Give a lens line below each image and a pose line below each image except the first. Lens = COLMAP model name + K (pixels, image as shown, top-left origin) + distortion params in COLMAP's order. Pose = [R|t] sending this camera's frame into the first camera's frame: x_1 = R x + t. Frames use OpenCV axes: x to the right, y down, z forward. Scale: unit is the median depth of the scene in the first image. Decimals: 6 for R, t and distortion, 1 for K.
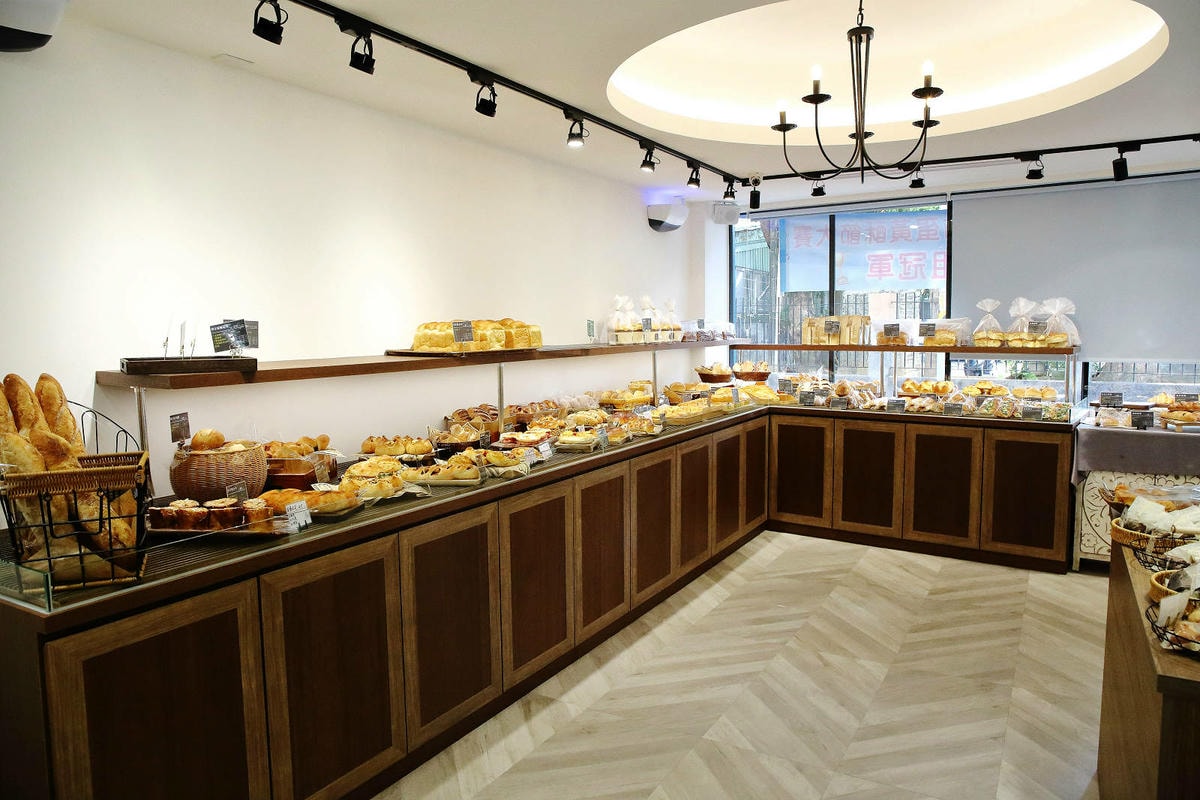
lens RADIAL K [[813.4, 0, 592.5], [0, 813.4, 397.2], [0, 0, 1]] dist [-0.064910, 0.017609]
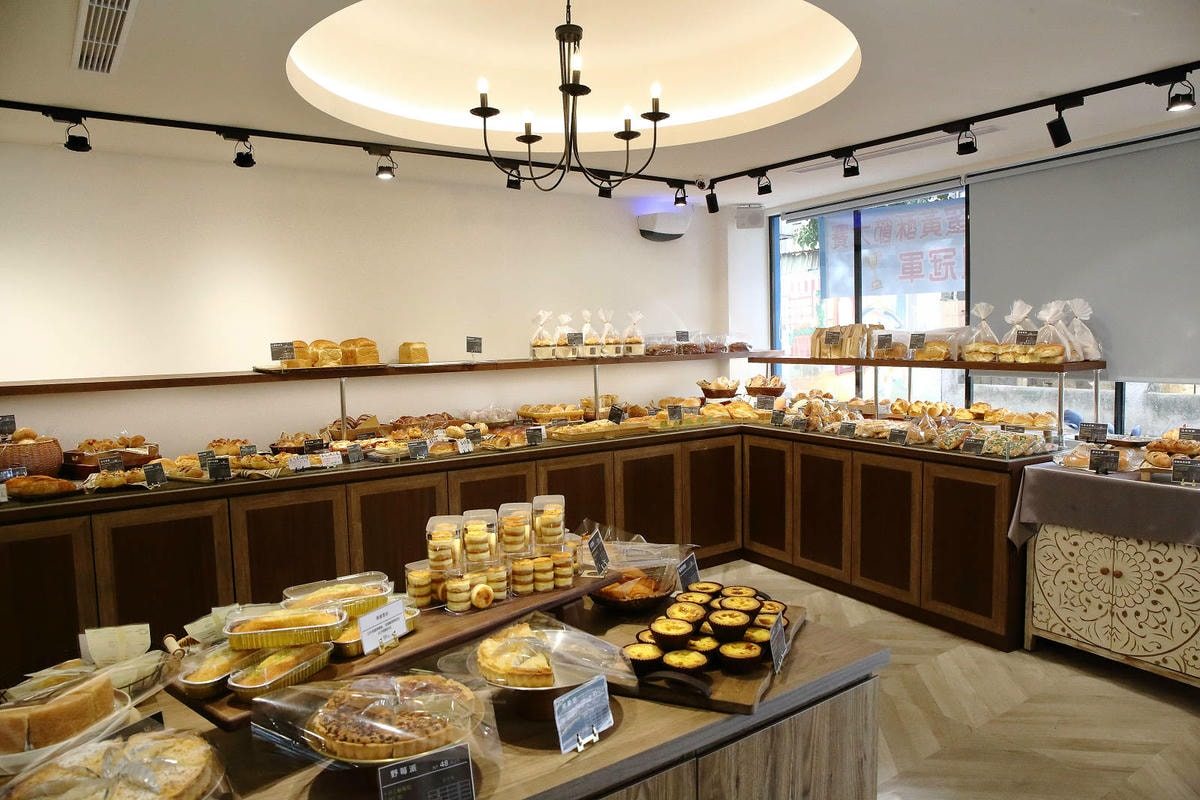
lens RADIAL K [[813.4, 0, 599.1], [0, 813.4, 400.5], [0, 0, 1]] dist [-0.064910, 0.017609]
pose [[0.910620, 0.023301, -0.412588, 0.506355], [-0.024319, 0.999700, 0.002783, -0.017279], [0.412529, 0.007500, 0.910914, 0.103795]]
